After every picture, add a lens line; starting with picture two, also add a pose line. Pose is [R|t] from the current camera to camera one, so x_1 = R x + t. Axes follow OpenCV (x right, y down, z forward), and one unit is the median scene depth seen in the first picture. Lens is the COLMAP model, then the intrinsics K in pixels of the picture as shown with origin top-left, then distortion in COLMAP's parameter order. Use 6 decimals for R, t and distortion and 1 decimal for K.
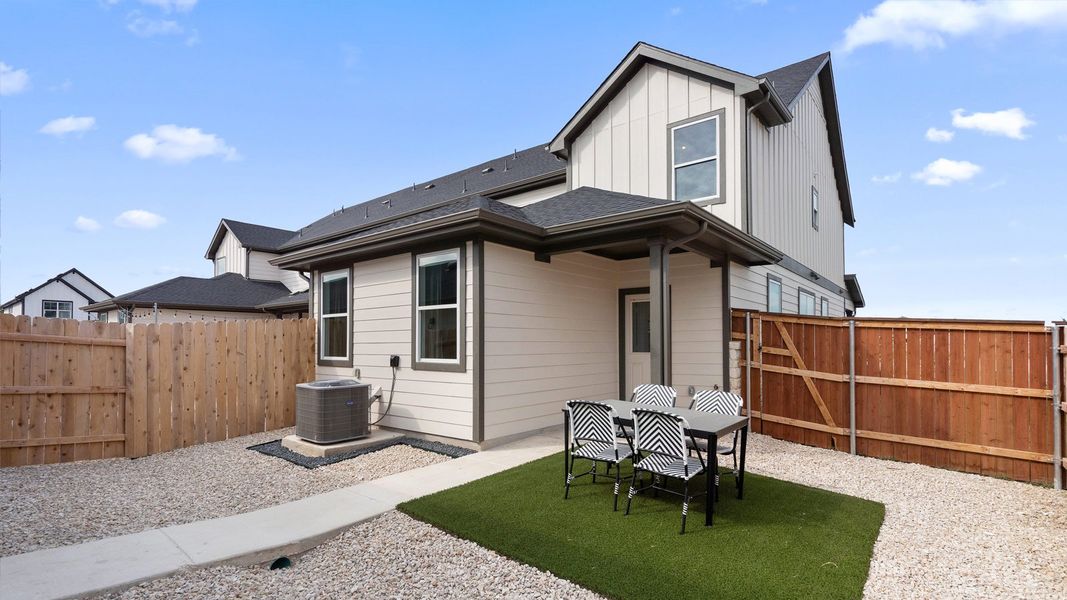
lens RADIAL K [[498.3, 0, 535.9], [0, 498.3, 335.3], [0, 0, 1]] dist [0.000141, 0.000166]
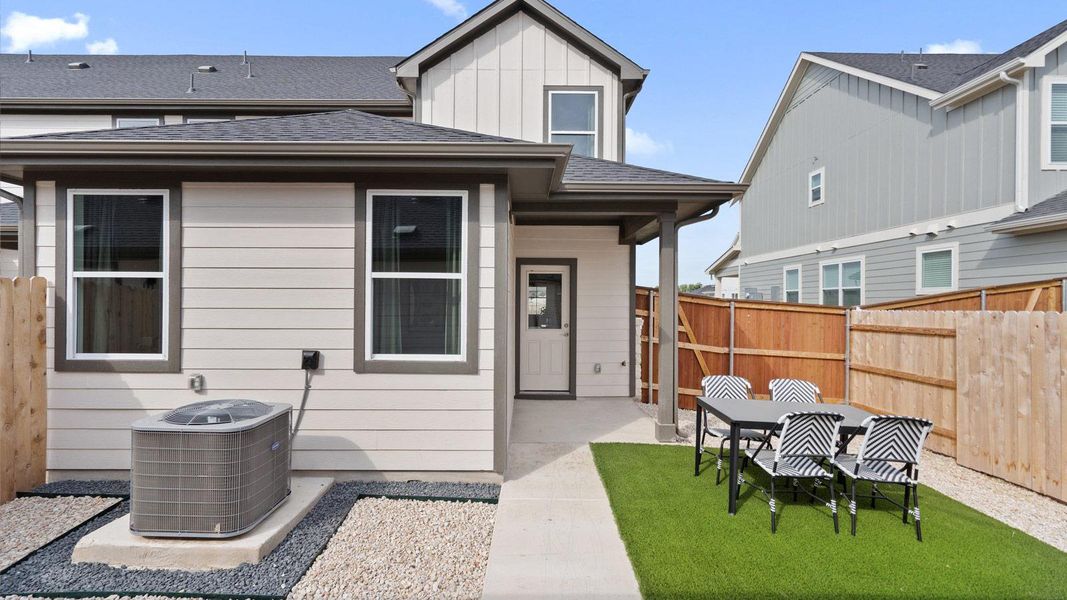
lens RADIAL K [[490.8, 0, 528.4], [0, 490.8, 304.6], [0, 0, 1]] dist [-0.000614, 0.000006]
pose [[0.776380, 0.005798, 0.630238, -0.457265], [-0.020852, 0.999647, 0.016490, -0.030256], [-0.629920, -0.025945, 0.776227, 0.381633]]
